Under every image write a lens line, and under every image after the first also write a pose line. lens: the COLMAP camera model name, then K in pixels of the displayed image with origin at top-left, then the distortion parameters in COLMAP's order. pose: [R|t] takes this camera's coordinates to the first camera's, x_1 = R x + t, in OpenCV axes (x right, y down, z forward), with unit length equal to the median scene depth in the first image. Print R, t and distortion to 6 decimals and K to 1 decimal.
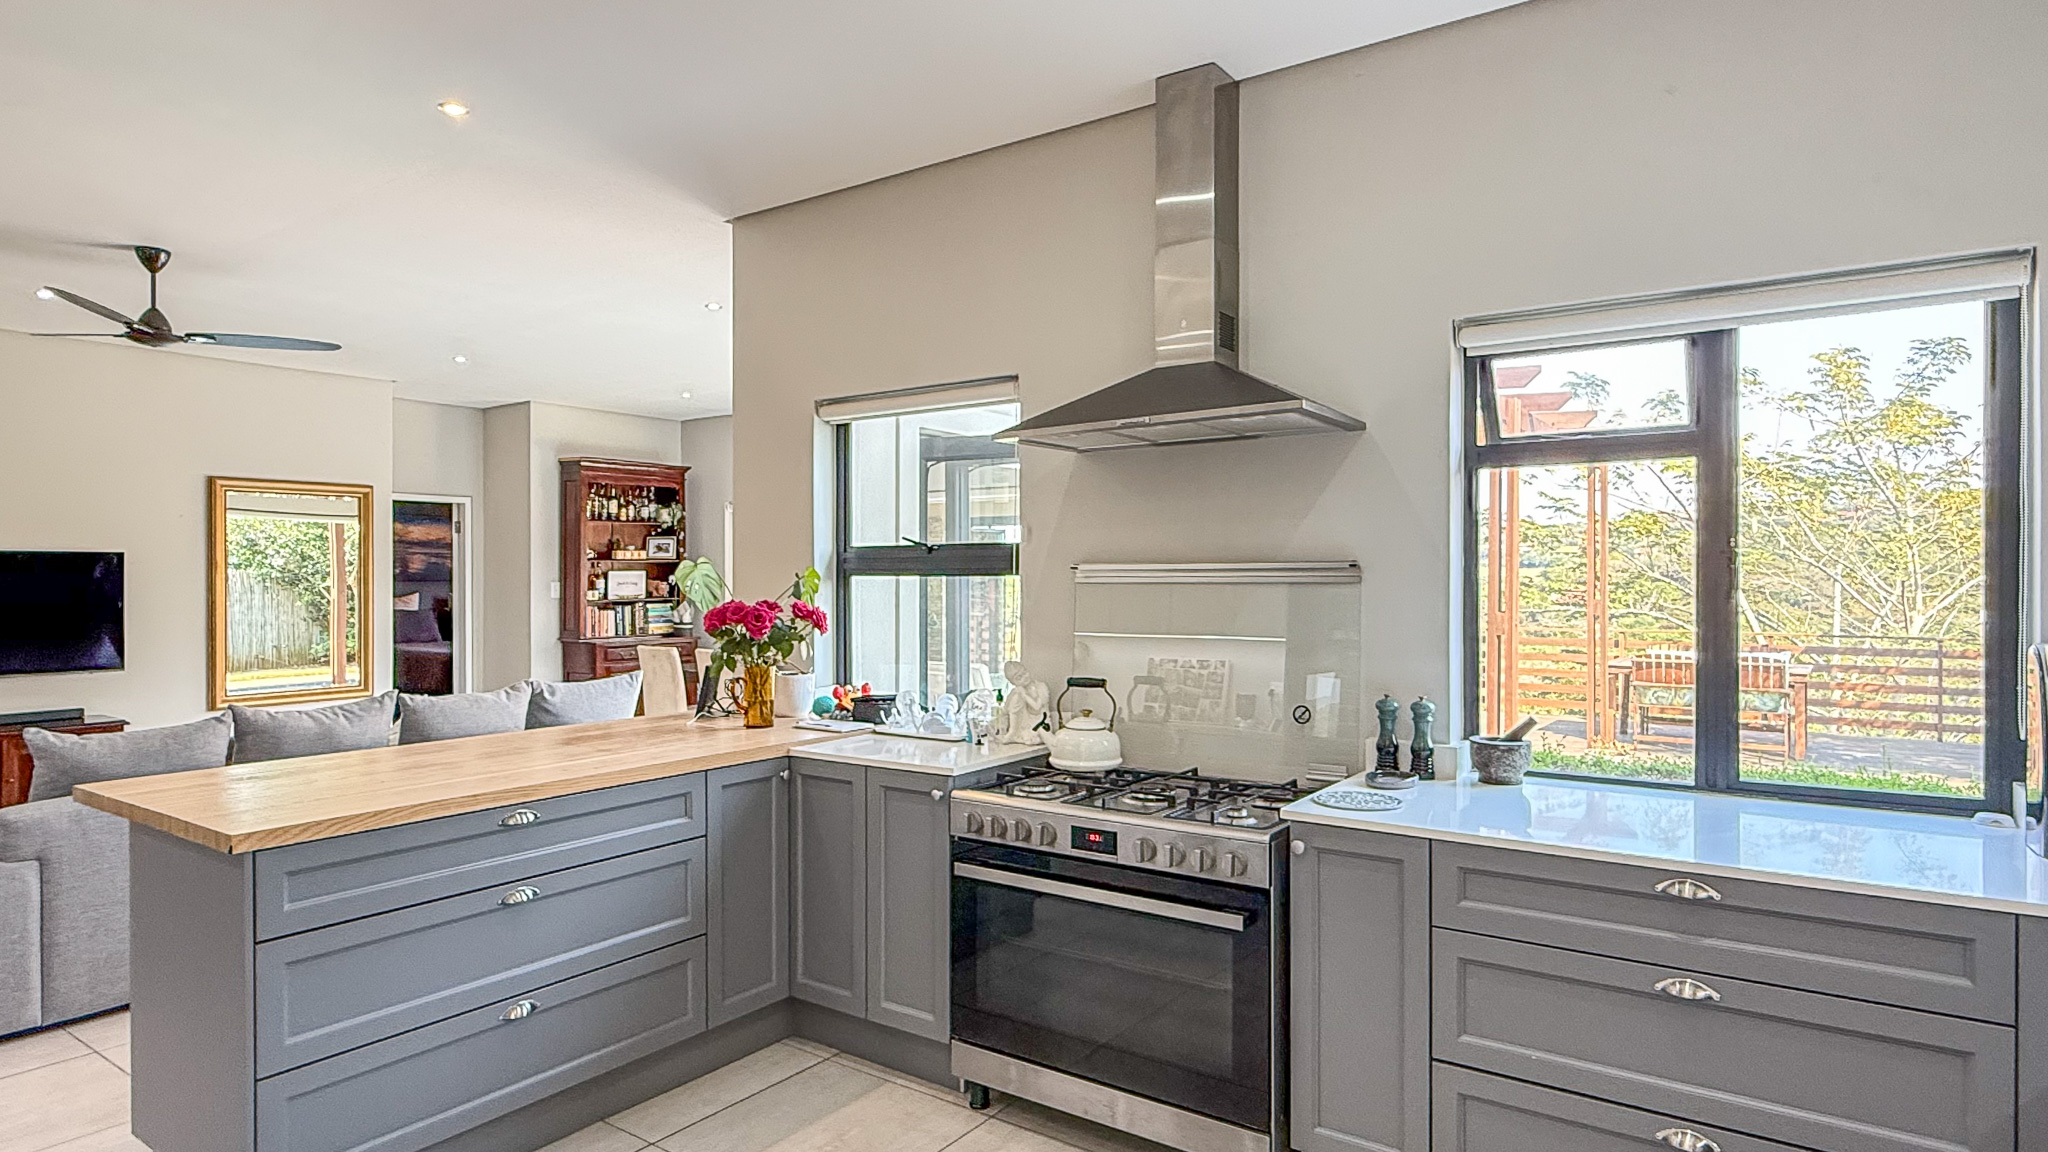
lens RADIAL K [[1115.5, 0, 1024.0], [0, 1115.5, 576.0], [0, 0, 1]] dist [-0.000853, 0.001489]
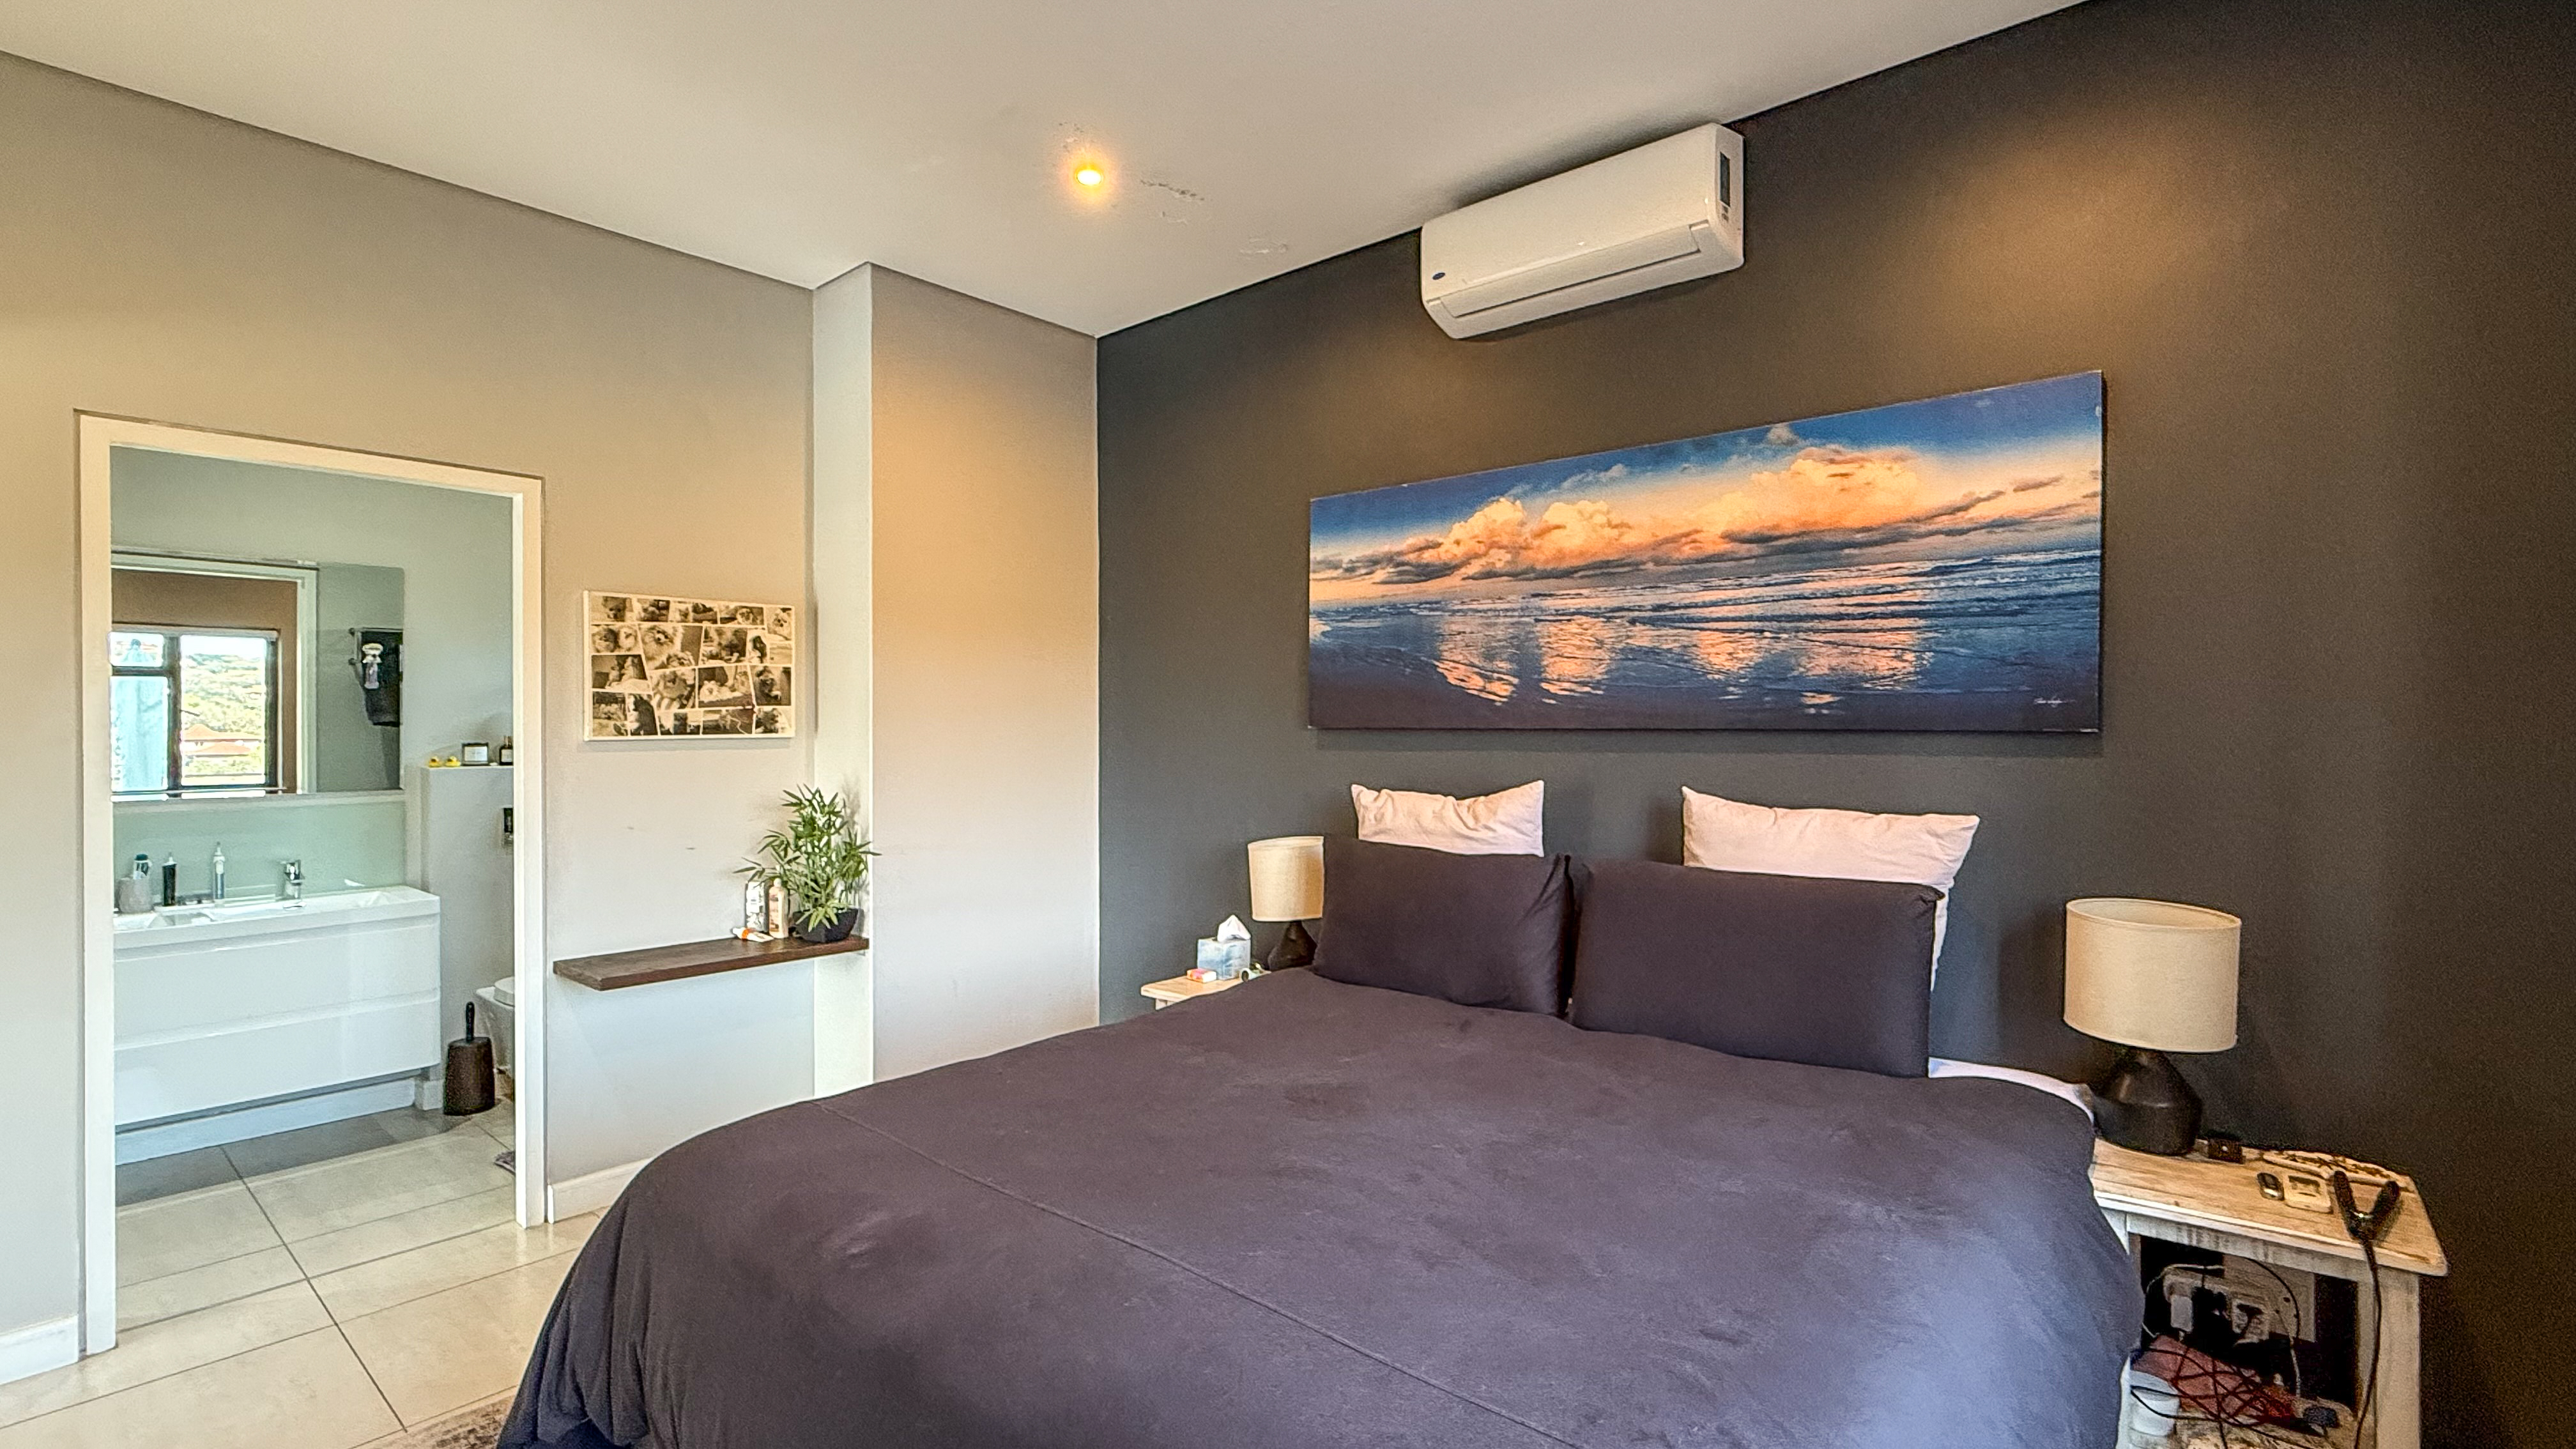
lens RADIAL K [[1149.1, 0, 1288.0], [0, 1149.1, 724.5], [0, 0, 1]] dist [-0.000549, -0.000014]
pose [[-0.097971, 0.004093, -0.995181, -0.836828], [0.003104, 0.999988, 0.003807, 0.005867], [0.995184, -0.002716, -0.097982, 2.722456]]
